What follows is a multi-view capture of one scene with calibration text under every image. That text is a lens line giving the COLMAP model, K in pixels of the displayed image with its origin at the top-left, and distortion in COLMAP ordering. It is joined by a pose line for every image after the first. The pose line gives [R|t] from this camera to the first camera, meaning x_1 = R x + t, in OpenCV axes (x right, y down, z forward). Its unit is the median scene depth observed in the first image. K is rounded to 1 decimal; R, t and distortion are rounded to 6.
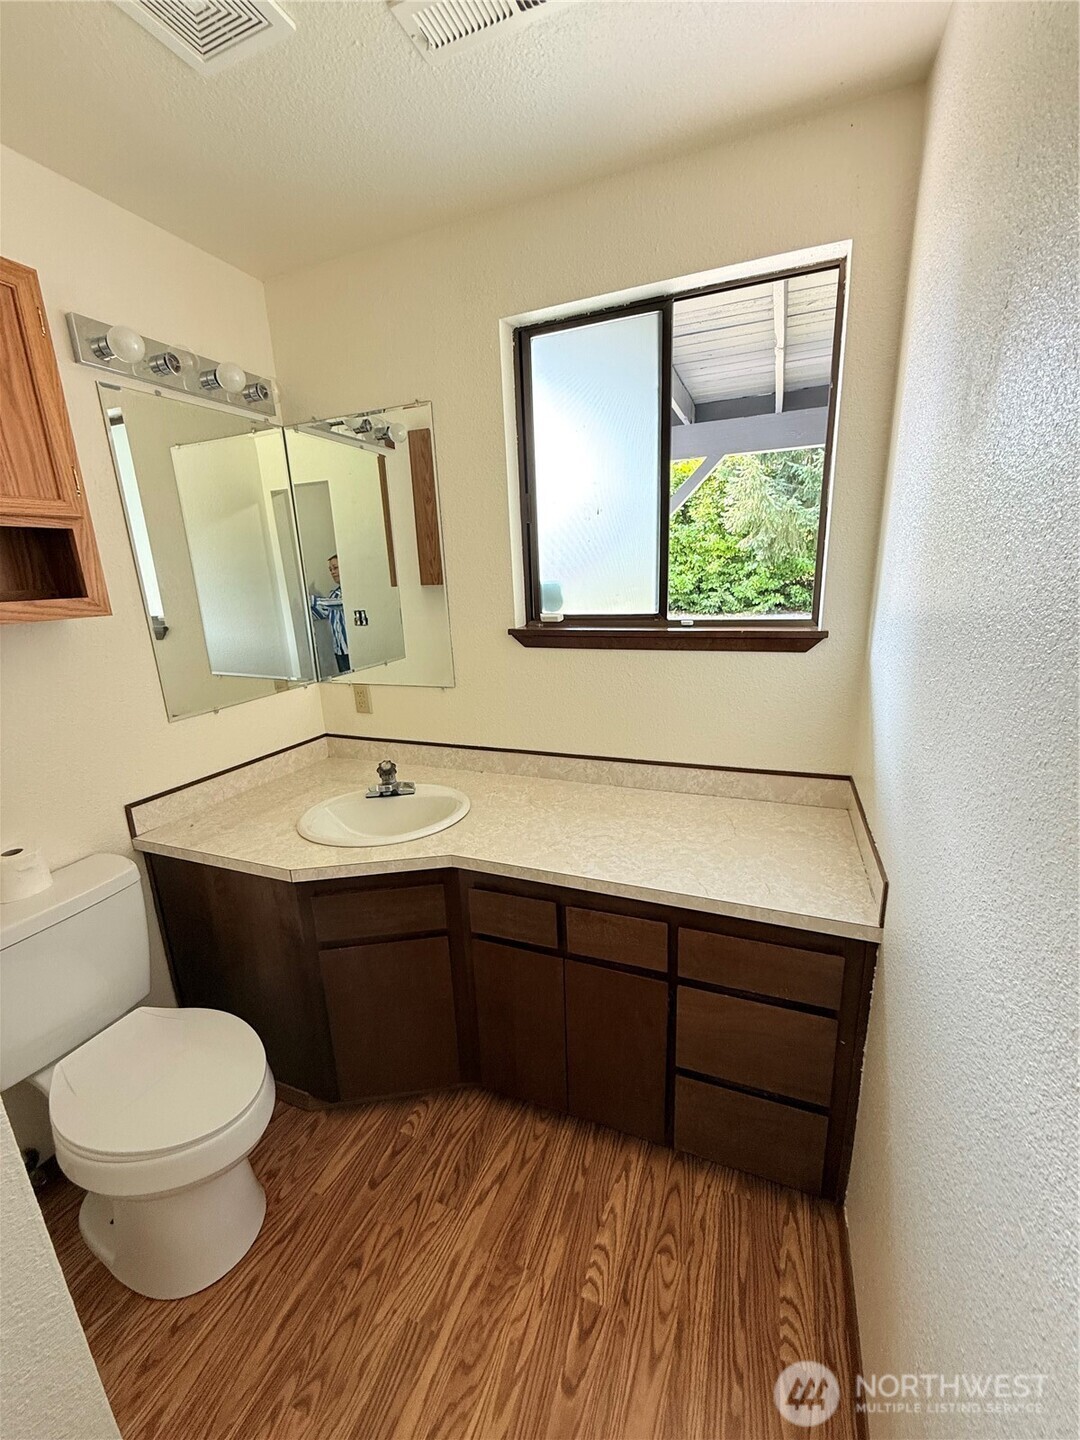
lens RADIAL K [[574.5, 0, 533.4], [0, 574.5, 715.9], [0, 0, 1]] dist [-0.001672, 0.000381]
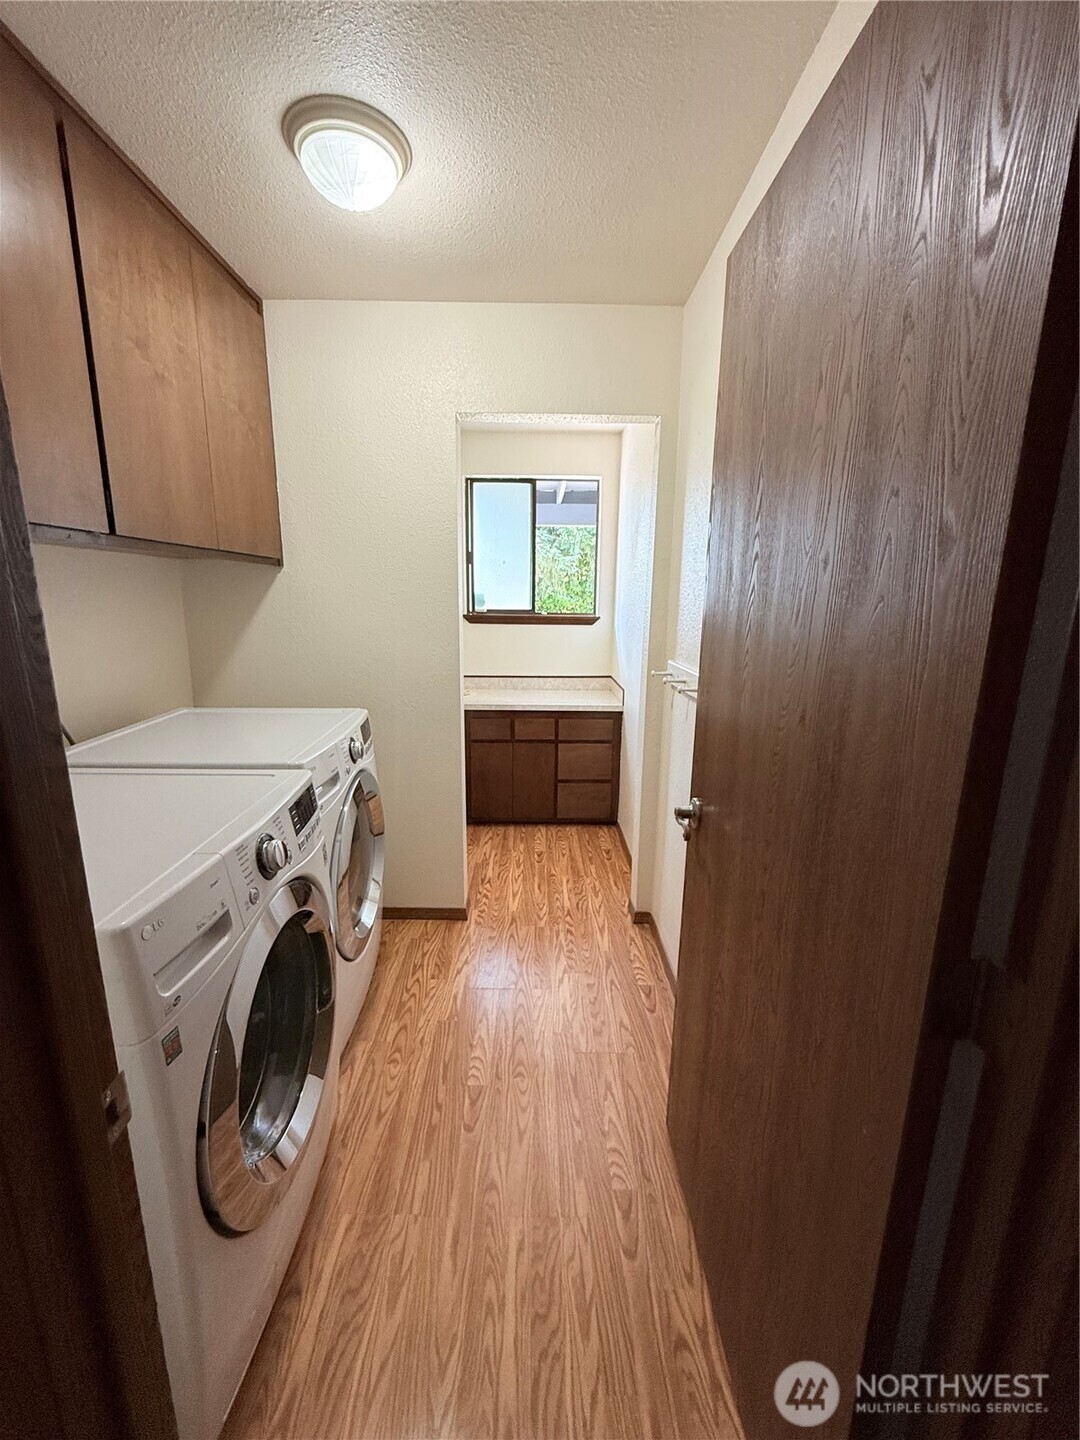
lens RADIAL K [[574.5, 0, 540.6], [0, 574.5, 720.5], [0, 0, 1]] dist [-0.001672, 0.000381]
pose [[0.922667, -0.032820, 0.384199, -0.706544], [0.050697, 0.998047, -0.036493, 0.383036], [-0.382252, 0.053148, 0.922529, -1.195997]]
